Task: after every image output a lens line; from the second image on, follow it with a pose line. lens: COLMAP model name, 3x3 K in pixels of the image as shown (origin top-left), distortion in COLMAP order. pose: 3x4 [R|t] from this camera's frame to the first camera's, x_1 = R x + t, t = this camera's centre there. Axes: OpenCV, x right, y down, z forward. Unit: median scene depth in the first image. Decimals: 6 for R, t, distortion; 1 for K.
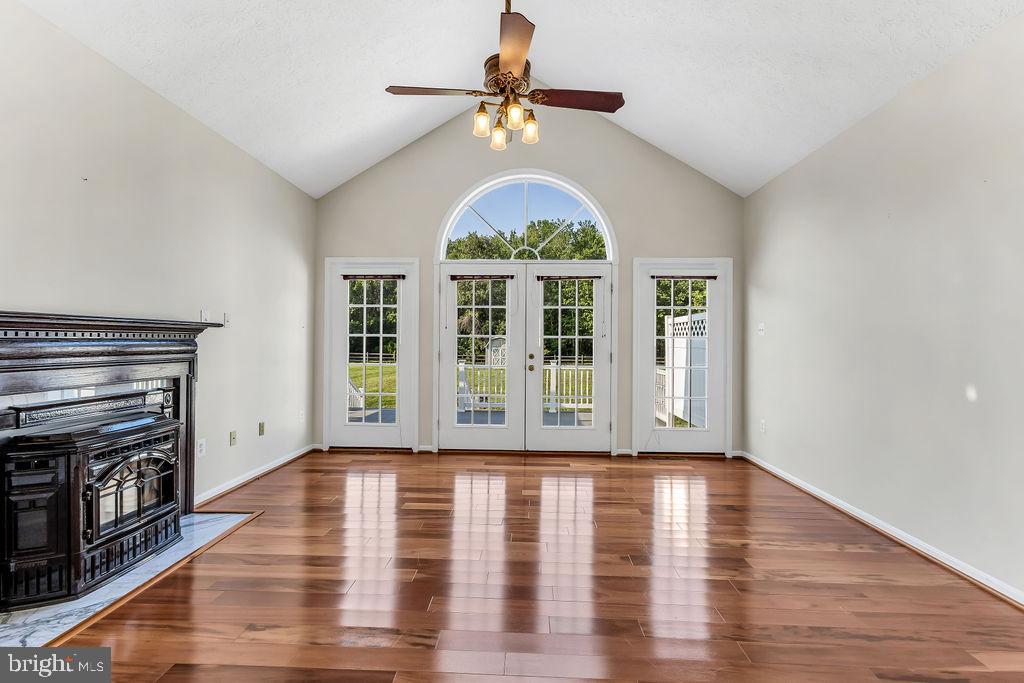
lens RADIAL K [[470.7, 0, 512.2], [0, 470.7, 342.4], [0, 0, 1]] dist [0.009787, -0.000743]
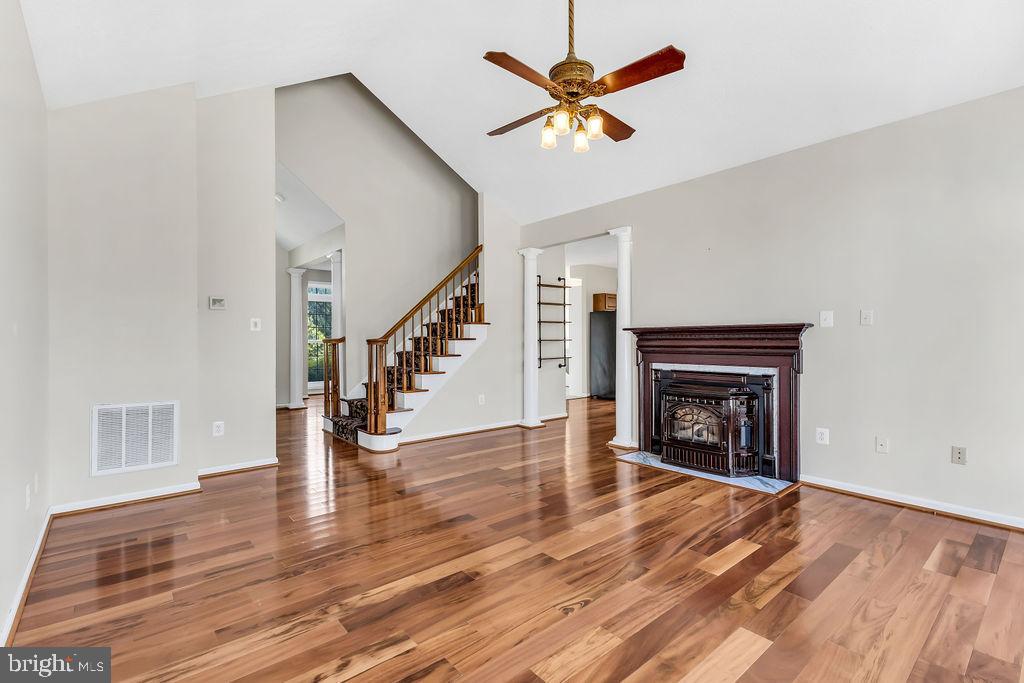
lens RADIAL K [[470.7, 0, 510.2], [0, 470.7, 341.6], [0, 0, 1]] dist [0.009787, -0.000743]
pose [[-0.731458, -0.005313, -0.681865, 0.763363], [-0.003688, 0.999986, -0.003835, 0.012854], [0.681876, -0.000291, -0.731468, 1.603763]]
